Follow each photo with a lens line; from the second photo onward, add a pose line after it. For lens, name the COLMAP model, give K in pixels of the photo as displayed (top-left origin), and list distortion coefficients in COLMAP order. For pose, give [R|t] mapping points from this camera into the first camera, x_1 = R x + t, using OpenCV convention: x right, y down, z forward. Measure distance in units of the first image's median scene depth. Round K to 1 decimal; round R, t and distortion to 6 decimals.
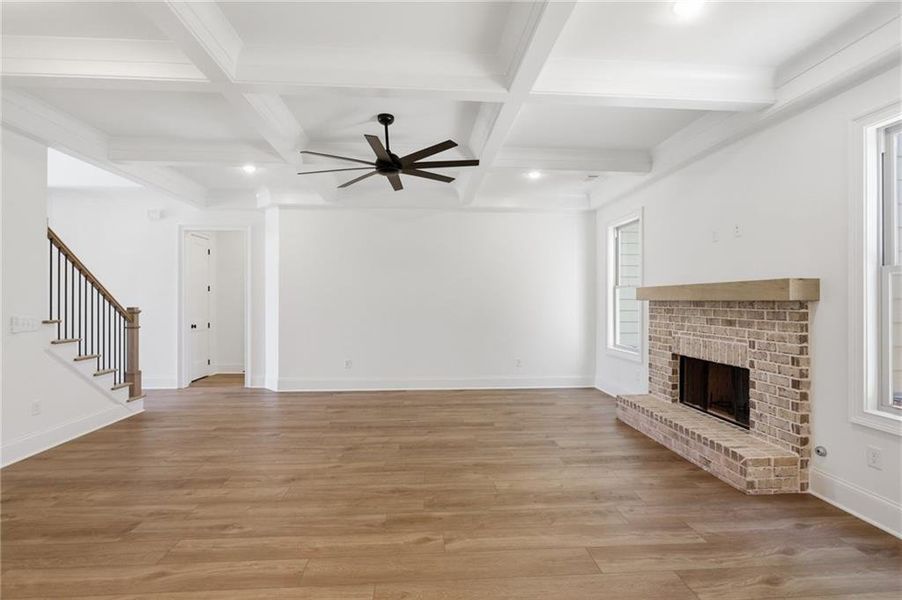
lens RADIAL K [[430.8, 0, 454.3], [0, 430.8, 300.3], [0, 0, 1]] dist [-0.003972, -0.000052]
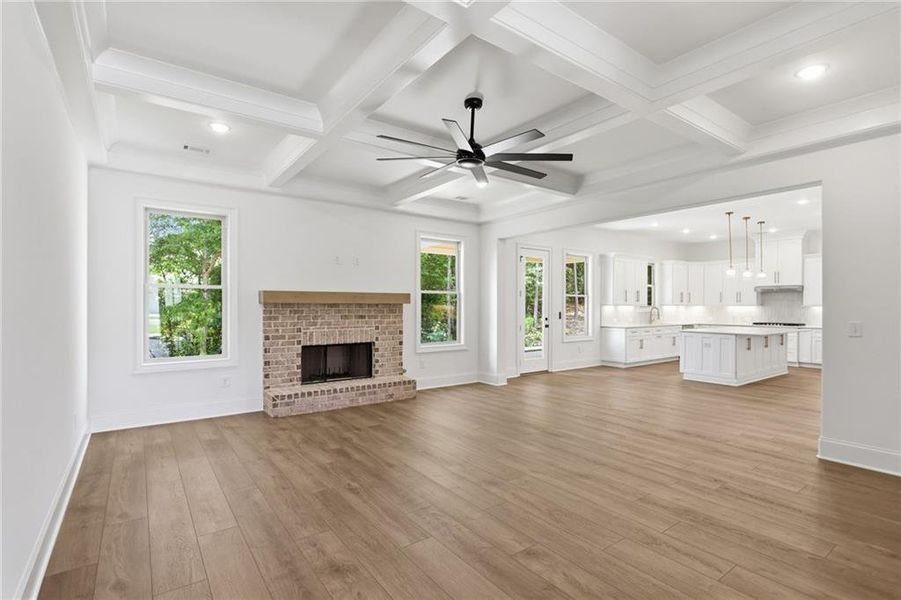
lens RADIAL K [[430.3, 0, 453.9], [0, 430.3, 303.2], [0, 0, 1]] dist [-0.003972, -0.000052]
pose [[-0.532732, 0.000055, 0.846284, -0.954605], [-0.004772, 0.999984, -0.003069, 0.002781], [-0.846270, -0.005674, -0.532723, 1.592733]]
